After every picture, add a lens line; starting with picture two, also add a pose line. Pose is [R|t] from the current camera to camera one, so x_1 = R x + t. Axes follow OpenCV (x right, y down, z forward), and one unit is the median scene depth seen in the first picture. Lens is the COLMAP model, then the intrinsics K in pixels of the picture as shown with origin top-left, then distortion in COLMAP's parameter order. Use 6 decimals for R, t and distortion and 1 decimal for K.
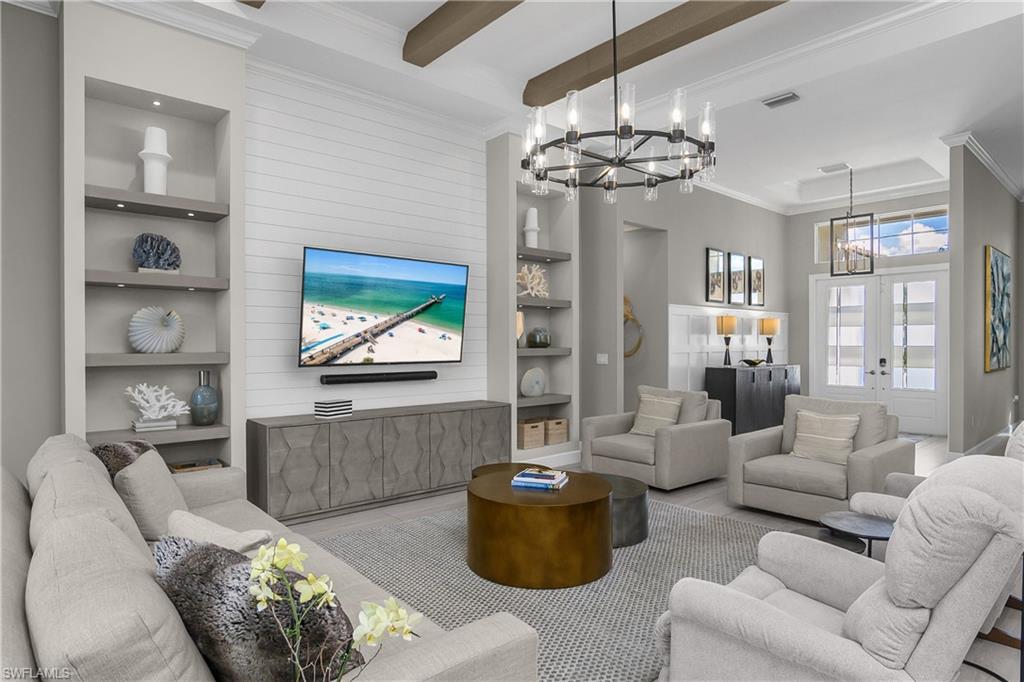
lens RADIAL K [[555.5, 0, 510.3], [0, 555.5, 337.7], [0, 0, 1]] dist [-0.005272, -0.001692]
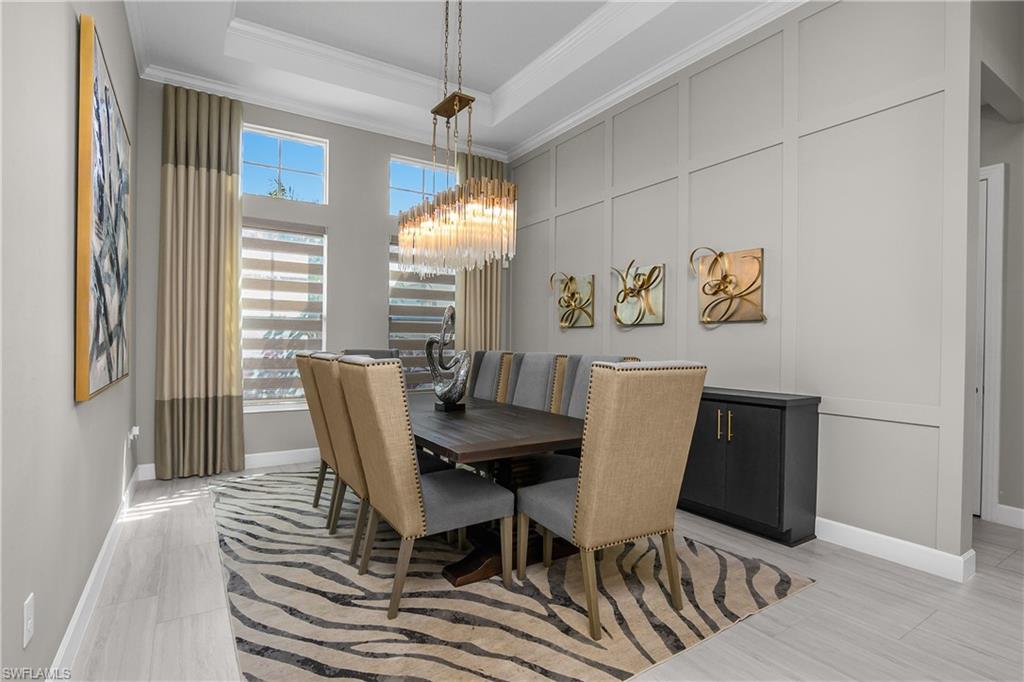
lens RADIAL K [[506.8, 0, 512.2], [0, 506.8, 341.4], [0, 0, 1]] dist [-0.007151, 0.000374]
pose [[0.153710, -0.001209, 0.988115, 0.577015], [-0.011769, 0.999926, 0.003054, 0.020733], [-0.988046, -0.012099, 0.153684, 0.666172]]
